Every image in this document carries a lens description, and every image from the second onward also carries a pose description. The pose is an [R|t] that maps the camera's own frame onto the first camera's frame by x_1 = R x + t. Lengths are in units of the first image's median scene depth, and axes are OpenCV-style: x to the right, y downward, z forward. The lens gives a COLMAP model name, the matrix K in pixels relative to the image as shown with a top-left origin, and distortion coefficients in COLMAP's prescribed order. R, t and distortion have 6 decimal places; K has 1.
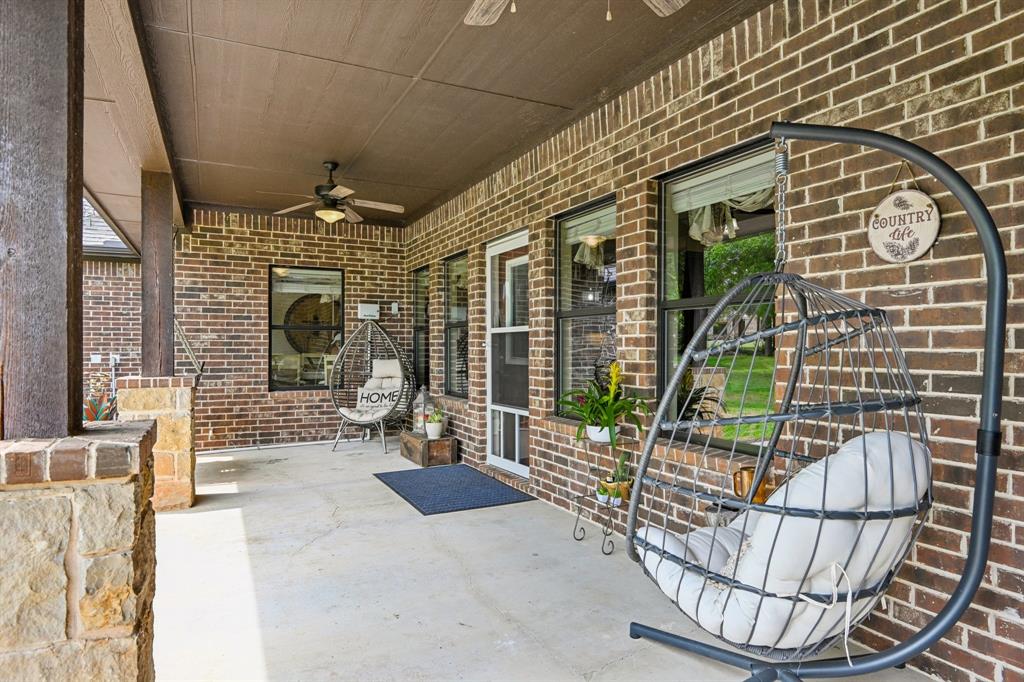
lens RADIAL K [[610.9, 0, 513.3], [0, 610.9, 344.9], [0, 0, 1]] dist [-0.003213, -0.002147]
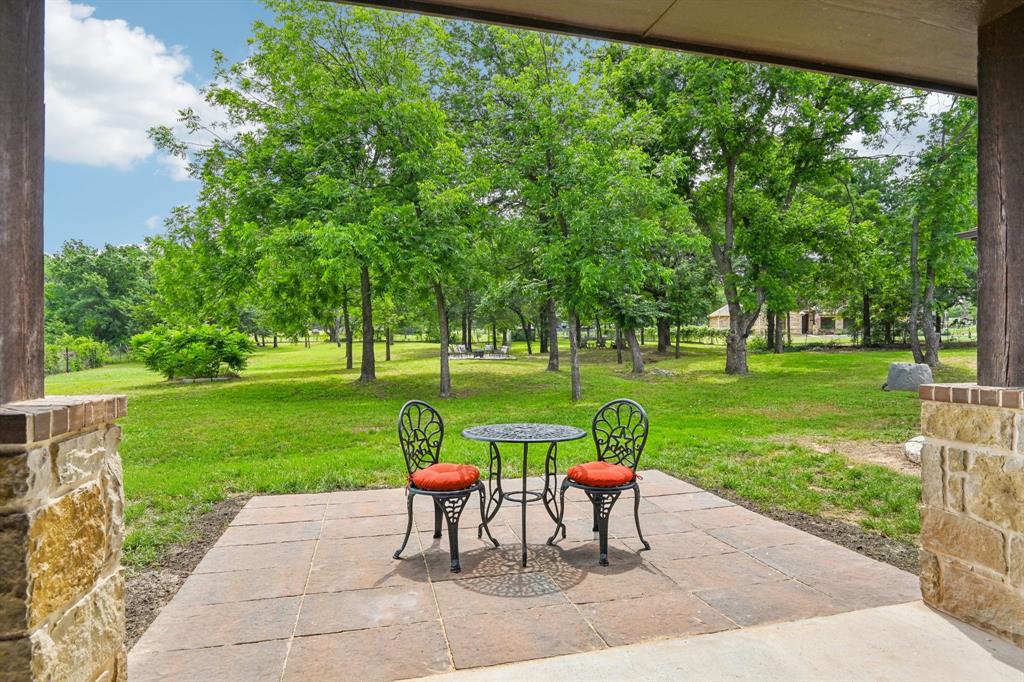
lens RADIAL K [[558.0, 0, 512.7], [0, 558.0, 345.5], [0, 0, 1]] dist [-0.000657, -0.000792]
pose [[-0.215466, -0.000521, -0.976511, 0.004821], [0.006453, 0.999977, -0.001957, 0.016224], [0.976490, -0.006723, -0.215458, 0.809558]]
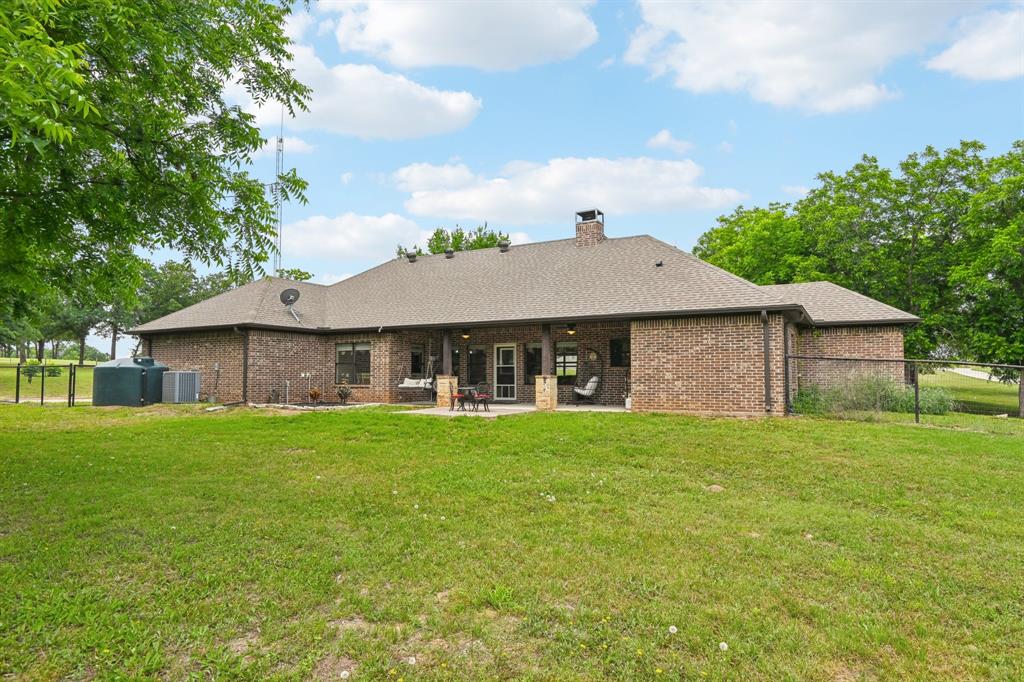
lens RADIAL K [[610.9, 0, 511.4], [0, 610.9, 344.2], [0, 0, 1]] dist [-0.003213, -0.002147]
pose [[0.817981, 0.026360, 0.574641, -2.232401], [0.000666, 0.998906, -0.046769, 0.022667], [-0.575245, 0.038639, 0.817068, -2.286611]]
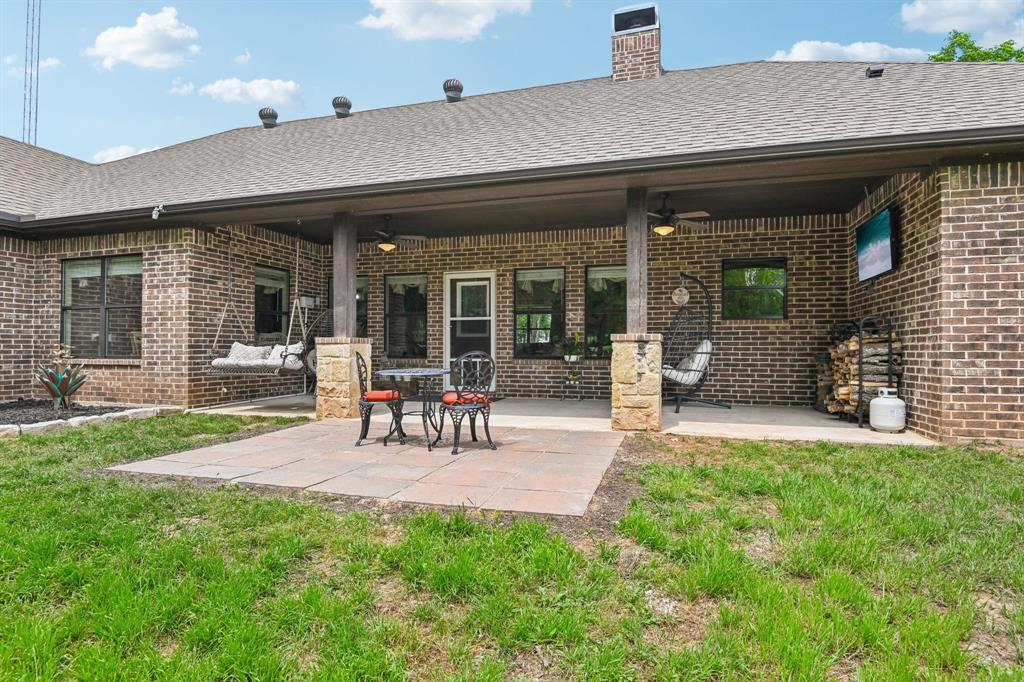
lens RADIAL K [[558.0, 0, 510.9], [0, 558.0, 342.0], [0, 0, 1]] dist [-0.000657, -0.000792]
pose [[0.681982, 0.009975, 0.731301, -1.151301], [-0.004750, 0.999946, -0.009210, 0.061706], [-0.731353, 0.002808, 0.681993, -0.291234]]
